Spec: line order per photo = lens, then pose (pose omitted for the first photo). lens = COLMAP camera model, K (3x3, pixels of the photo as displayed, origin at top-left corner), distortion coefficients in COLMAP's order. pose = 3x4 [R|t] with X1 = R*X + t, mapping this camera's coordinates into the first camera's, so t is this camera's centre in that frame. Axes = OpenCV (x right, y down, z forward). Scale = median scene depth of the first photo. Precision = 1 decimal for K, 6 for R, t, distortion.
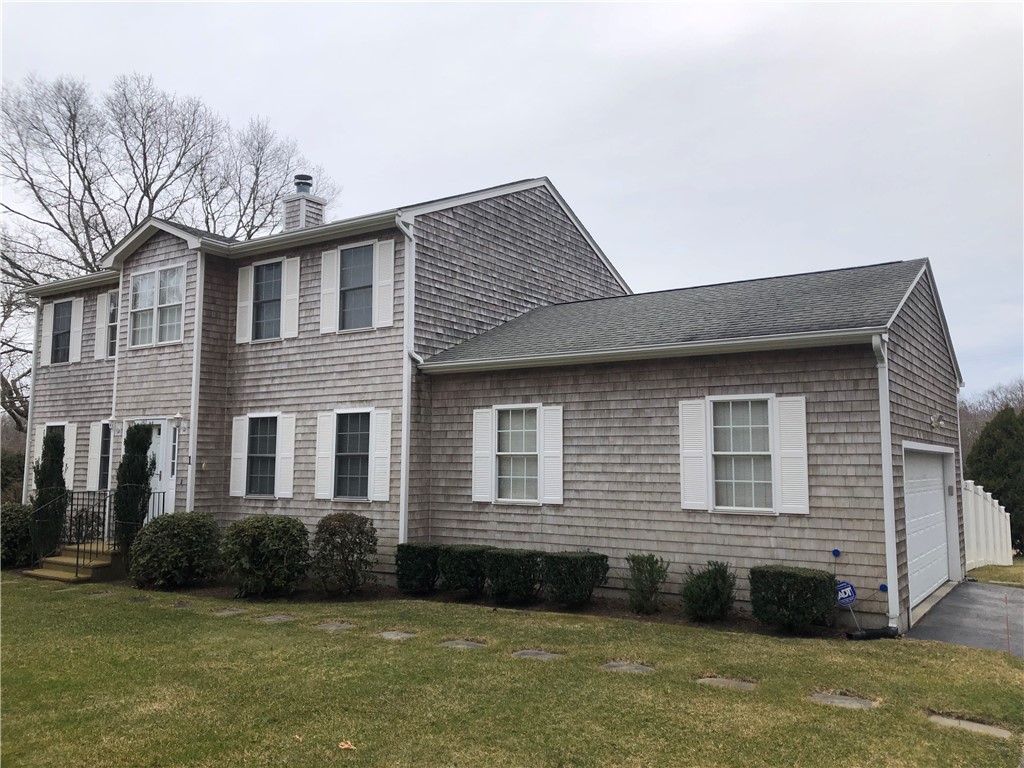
lens RADIAL K [[845.4, 0, 508.6], [0, 845.4, 376.4], [0, 0, 1]] dist [0.071090, -0.055478]
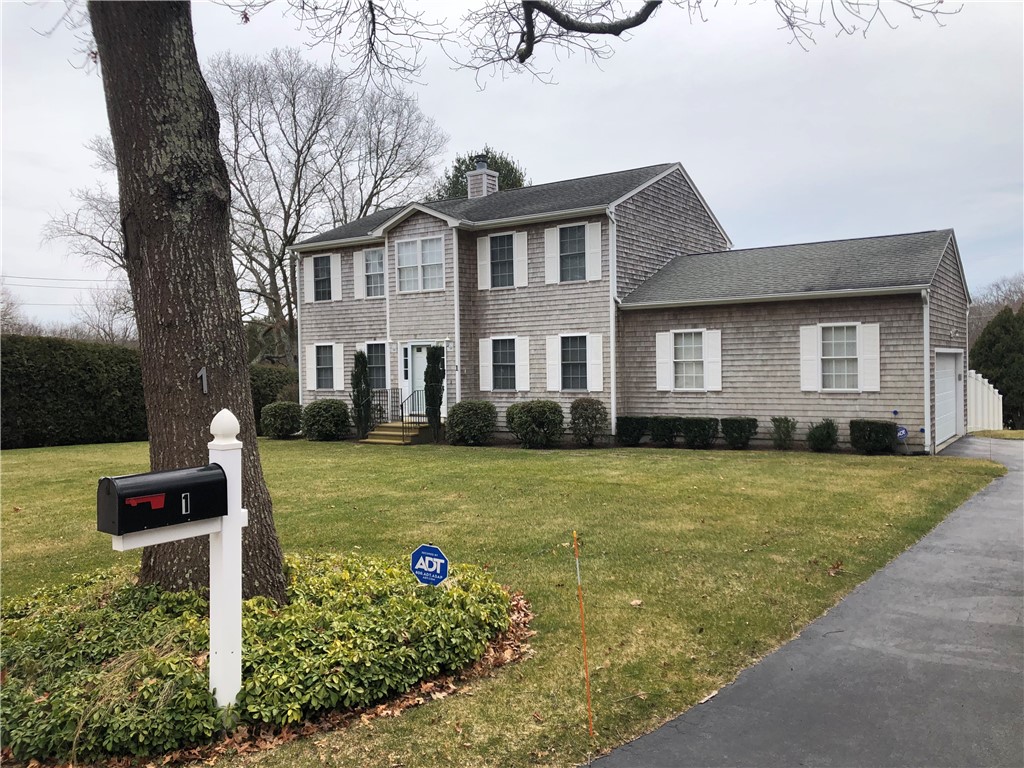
lens RADIAL K [[845.4, 0, 506.8], [0, 845.4, 380.2], [0, 0, 1]] dist [0.071090, -0.055478]
pose [[0.999772, -0.020641, -0.005522, -0.307000], [0.021155, 0.992539, 0.120076, -0.067130], [0.003002, -0.120165, 0.992749, -0.564198]]
